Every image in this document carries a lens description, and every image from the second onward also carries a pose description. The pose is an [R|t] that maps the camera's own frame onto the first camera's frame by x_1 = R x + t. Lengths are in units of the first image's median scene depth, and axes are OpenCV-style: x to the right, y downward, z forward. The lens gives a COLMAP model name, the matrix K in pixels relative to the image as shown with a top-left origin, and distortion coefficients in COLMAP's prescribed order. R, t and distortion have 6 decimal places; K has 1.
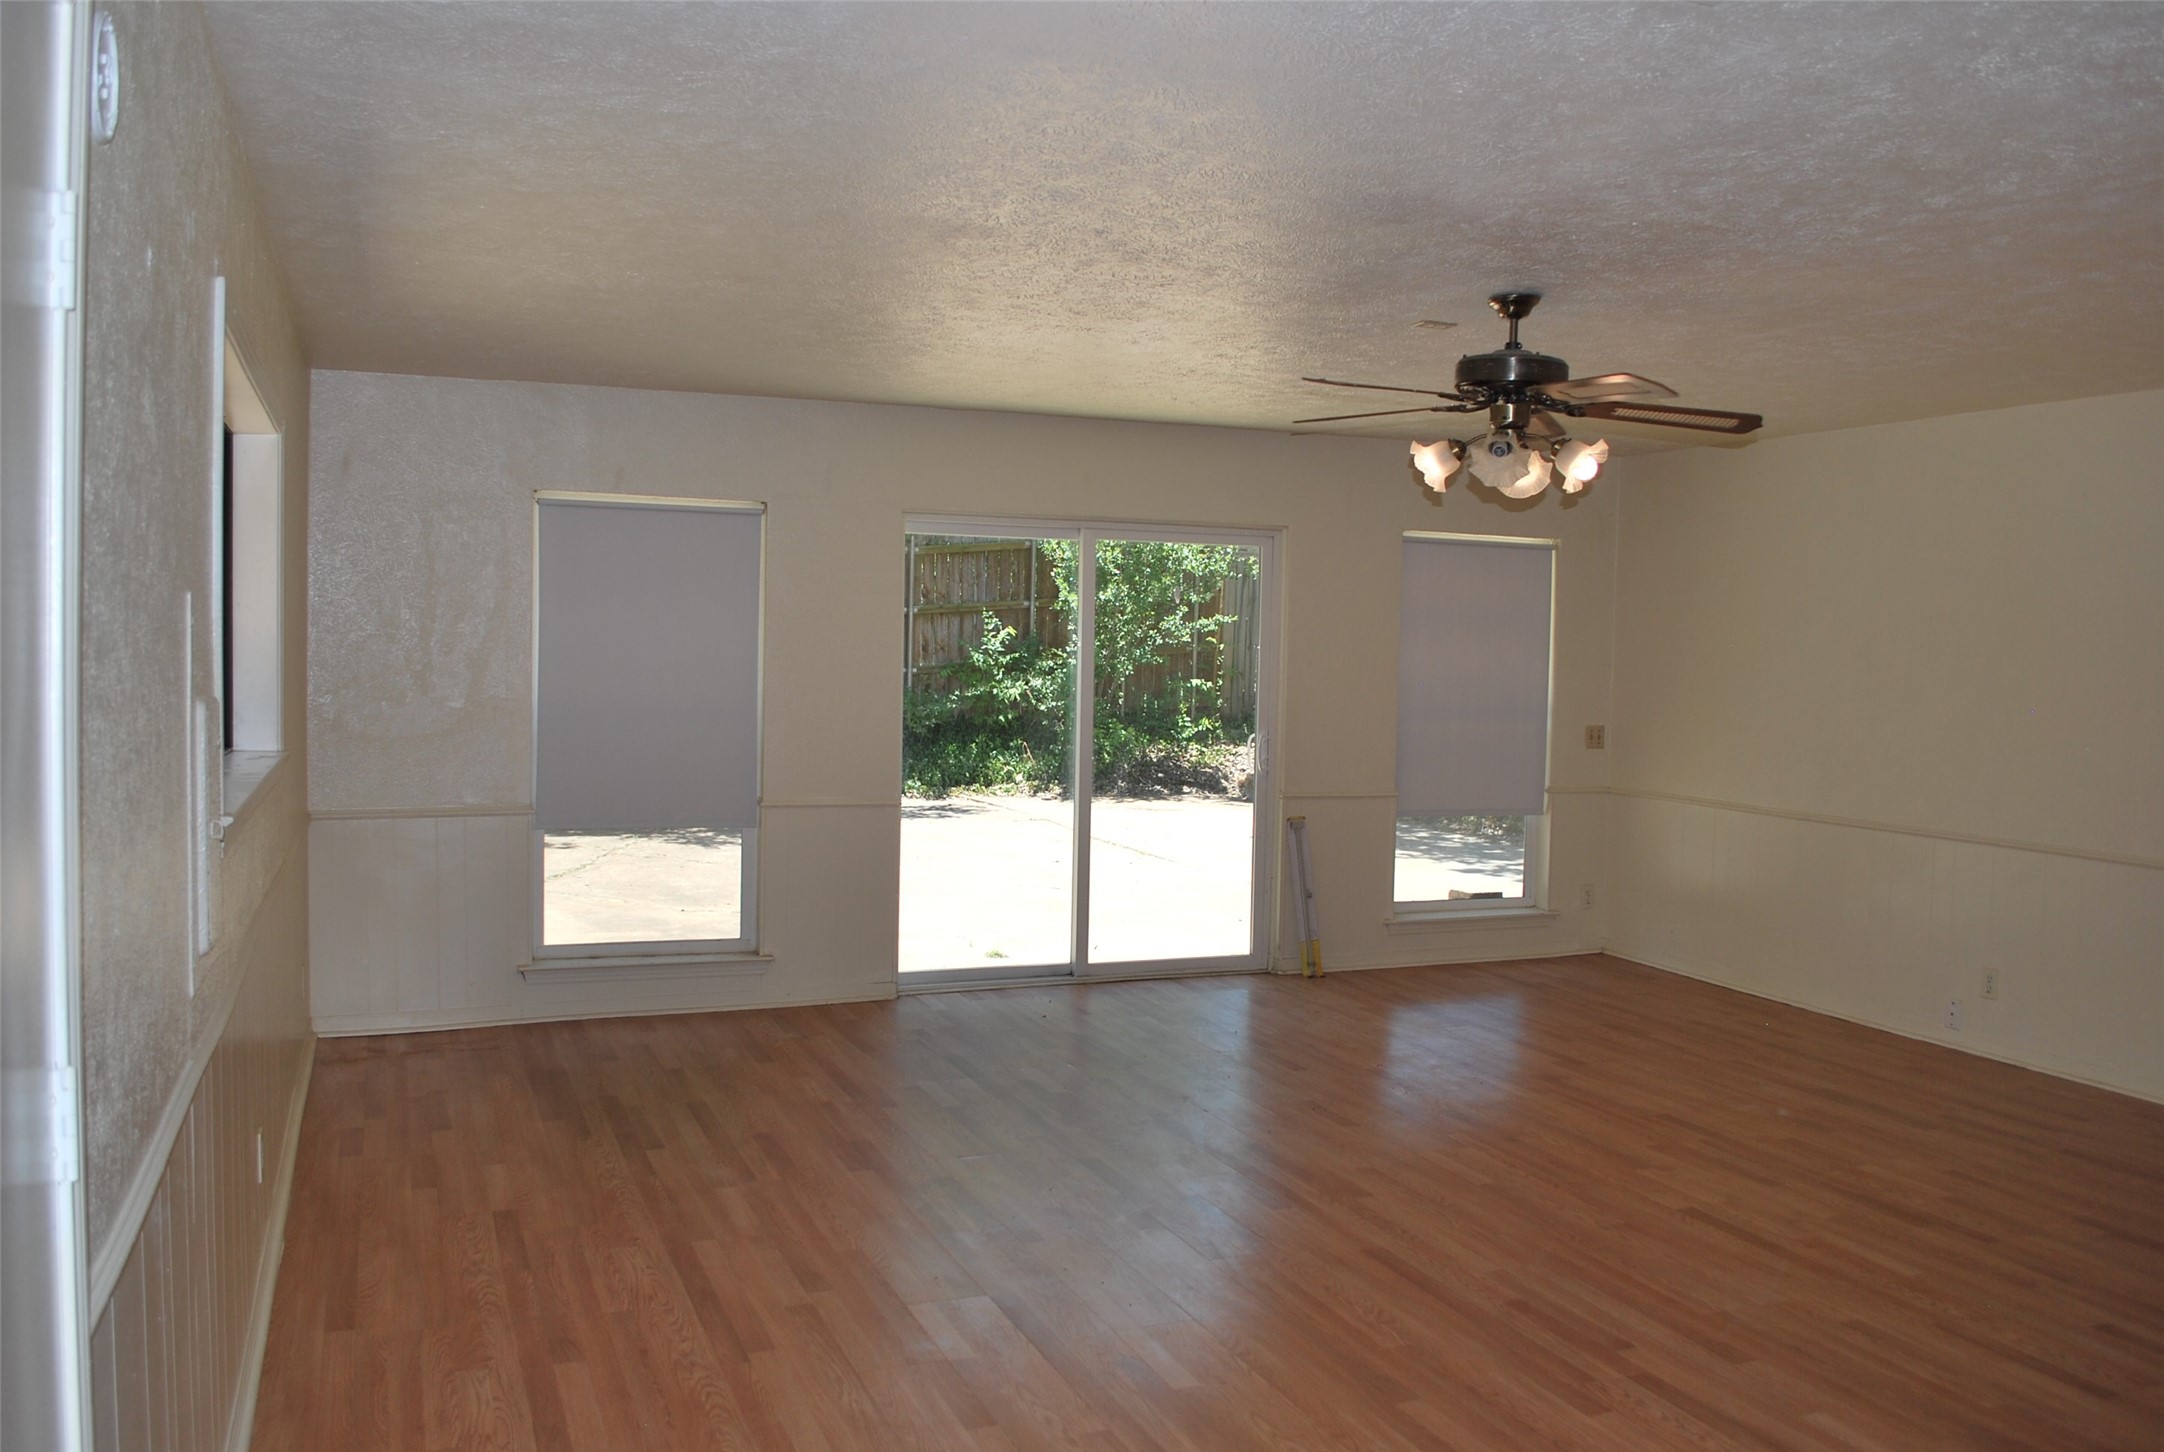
lens RADIAL K [[1738.1, 0, 1082.0], [0, 1738.1, 726.0], [0, 0, 1]] dist [-0.006306, -0.007082]
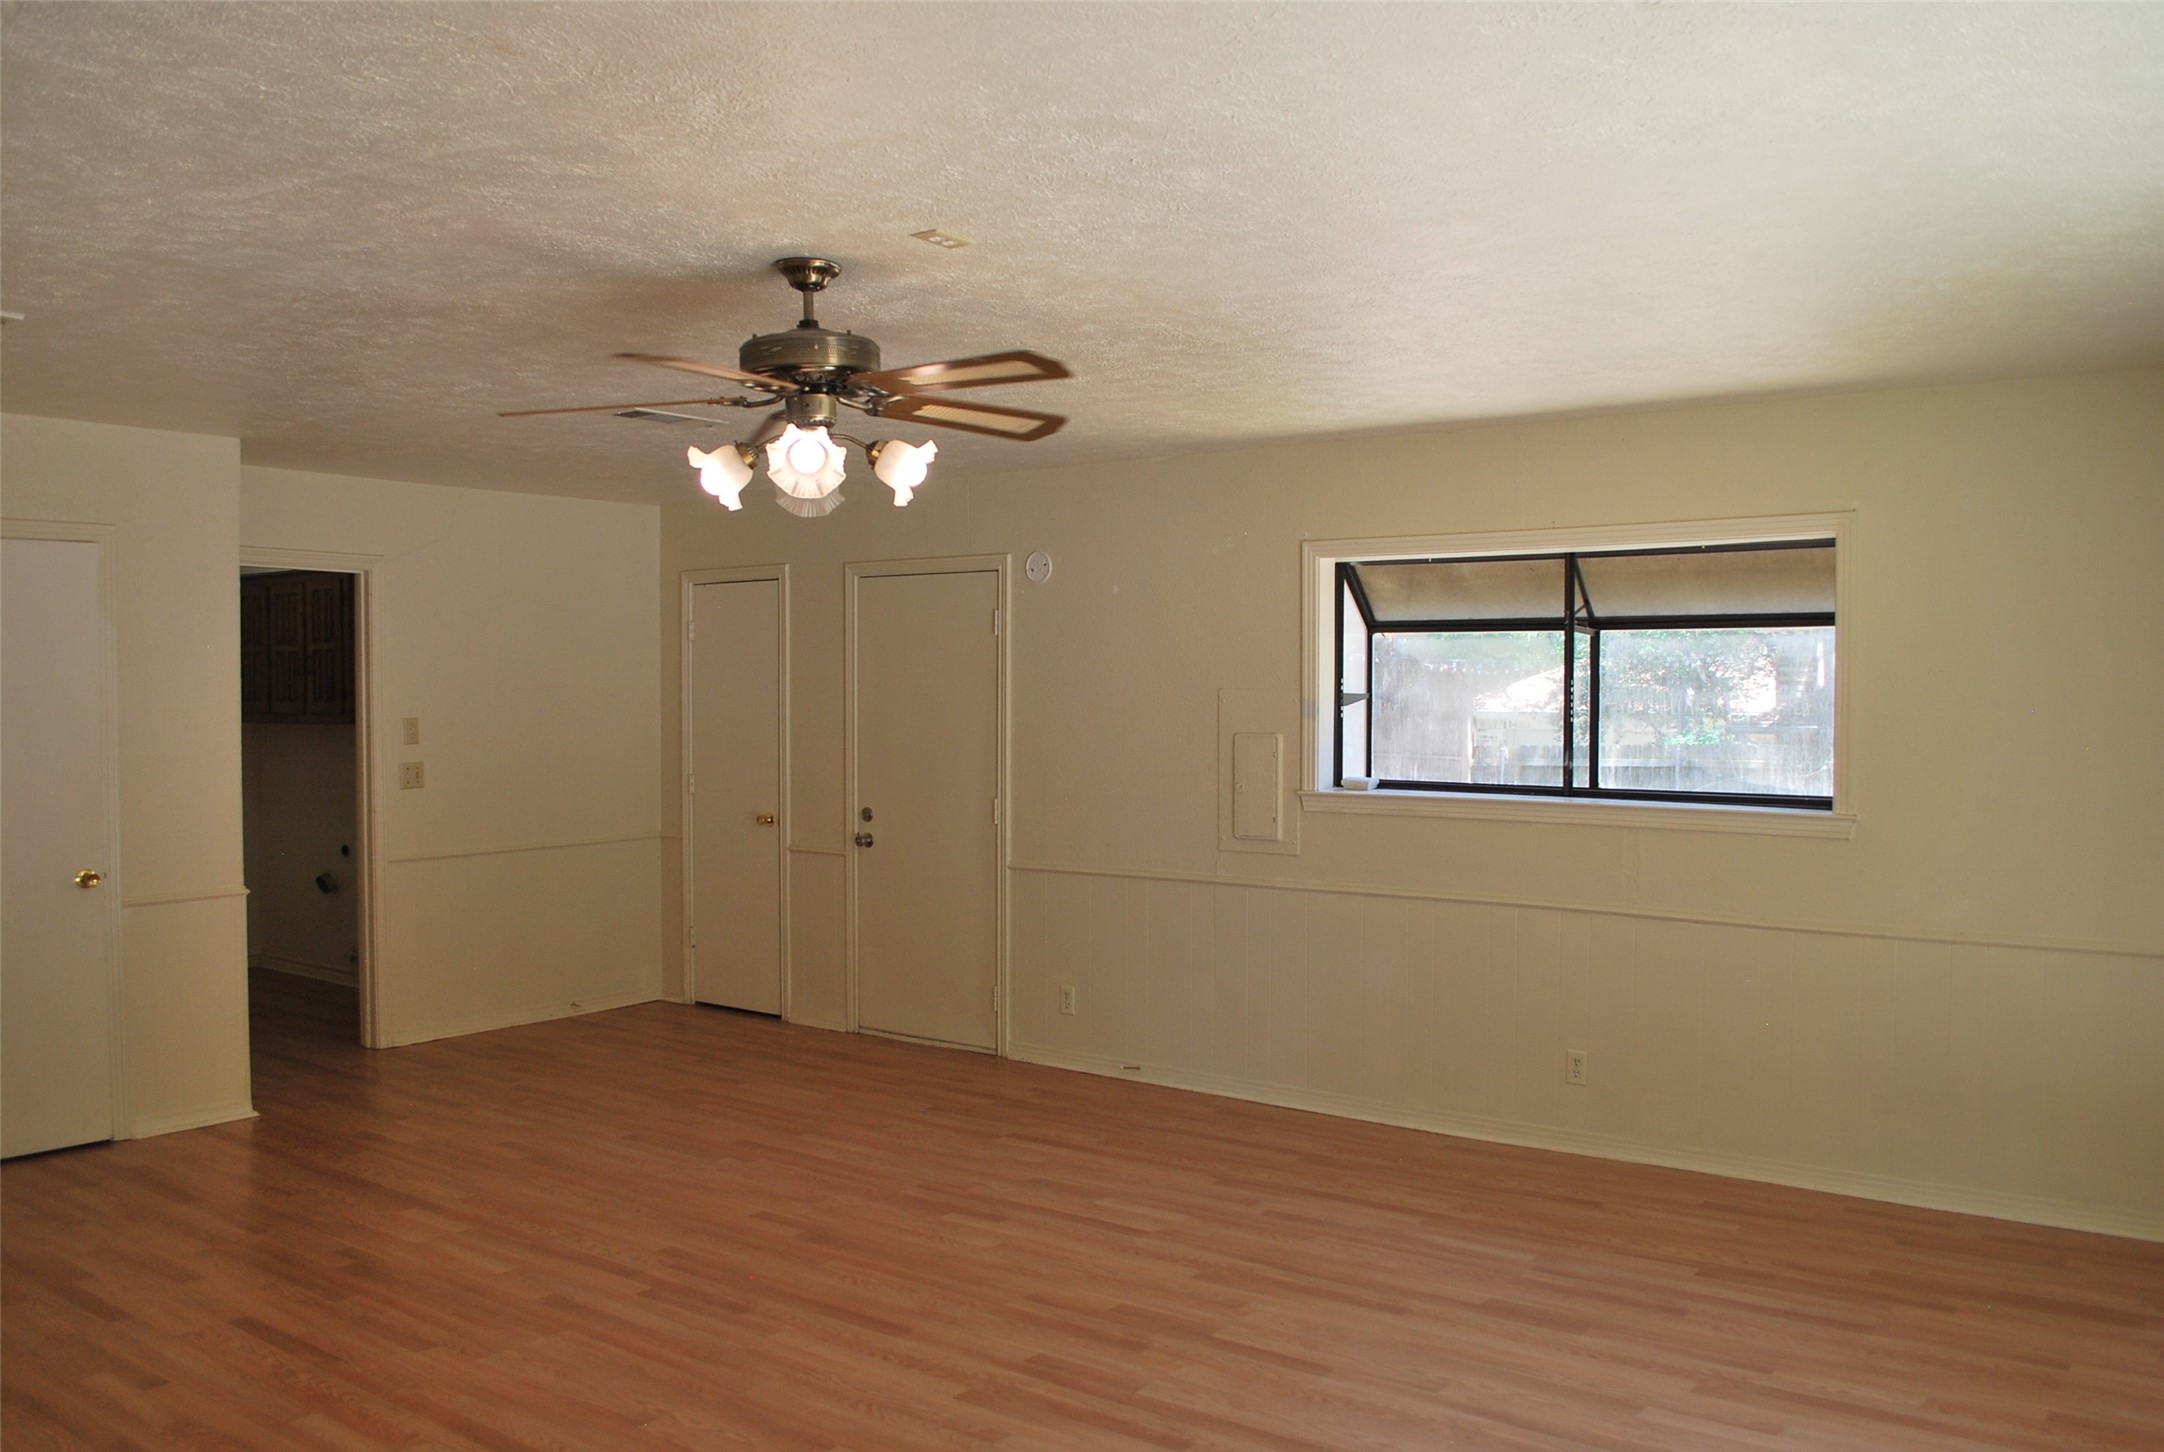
lens RADIAL K [[1738.1, 0, 1082.0], [0, 1738.1, 726.0], [0, 0, 1]] dist [-0.006306, -0.007082]
pose [[-0.861758, -0.015043, -0.507097, 0.617928], [-0.041944, 0.998251, 0.041667, -0.080706], [0.505583, 0.057176, -0.860881, 2.003926]]
